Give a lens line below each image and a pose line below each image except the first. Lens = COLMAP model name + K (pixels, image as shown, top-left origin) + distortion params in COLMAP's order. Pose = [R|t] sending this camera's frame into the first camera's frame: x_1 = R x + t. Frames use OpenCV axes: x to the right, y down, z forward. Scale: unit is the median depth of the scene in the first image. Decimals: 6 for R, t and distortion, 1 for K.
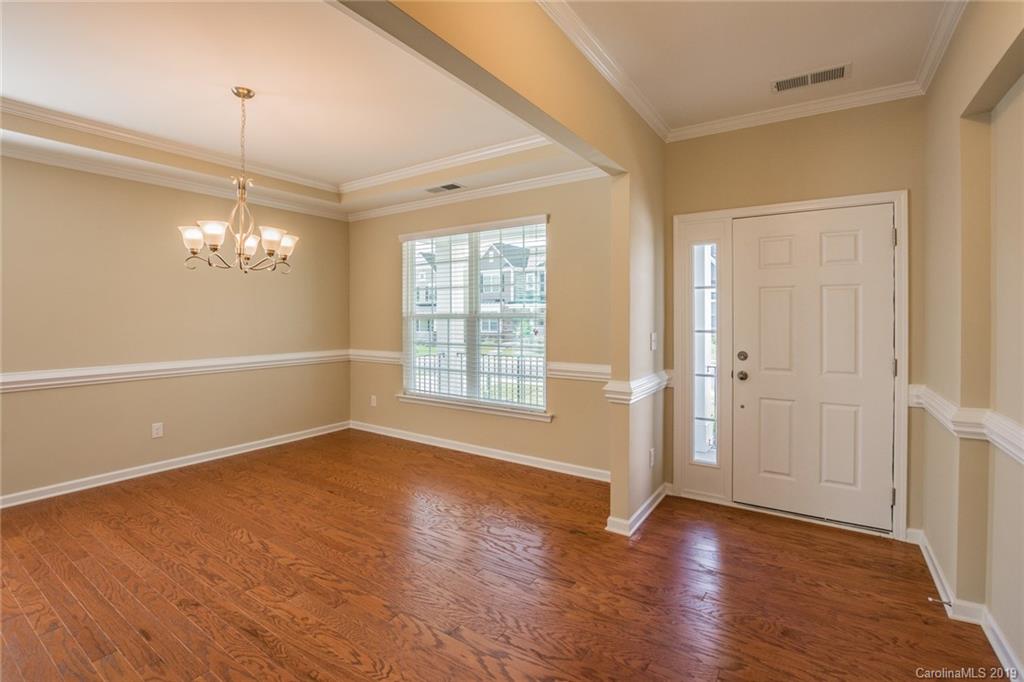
lens RADIAL K [[462.6, 0, 509.2], [0, 462.6, 339.7], [0, 0, 1]] dist [-0.040422, 0.010540]
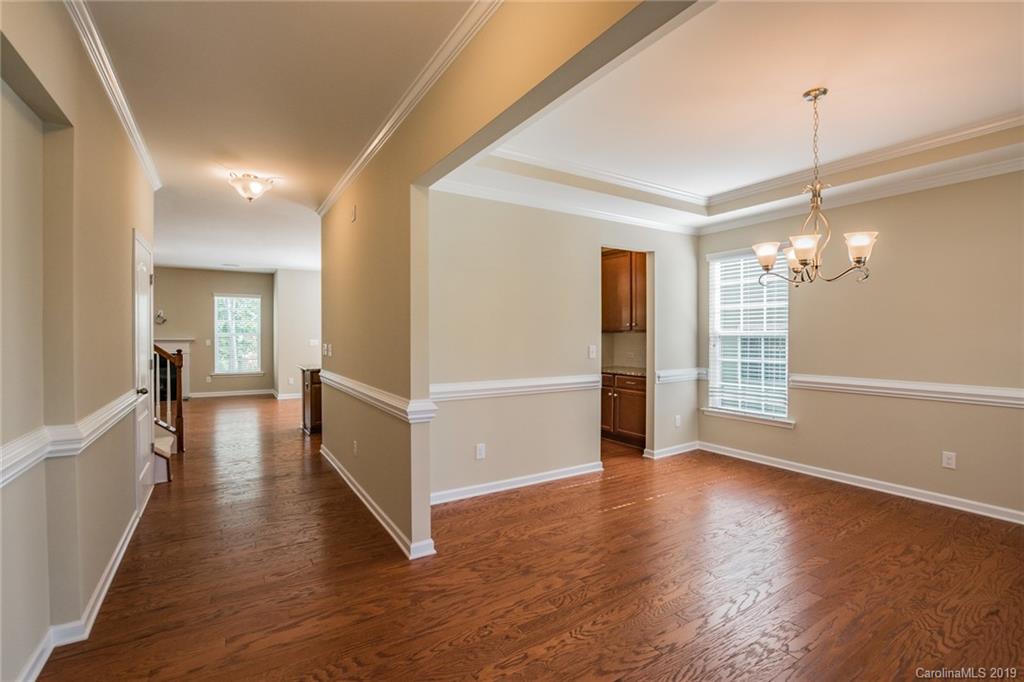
lens RADIAL K [[462.6, 0, 509.2], [0, 462.6, 339.7], [0, 0, 1]] dist [-0.040422, 0.010540]
pose [[-0.408959, 0.009816, -0.912500, 0.503985], [-0.039609, 0.998809, 0.028496, -0.034372], [0.911693, 0.047797, -0.408083, 0.745724]]
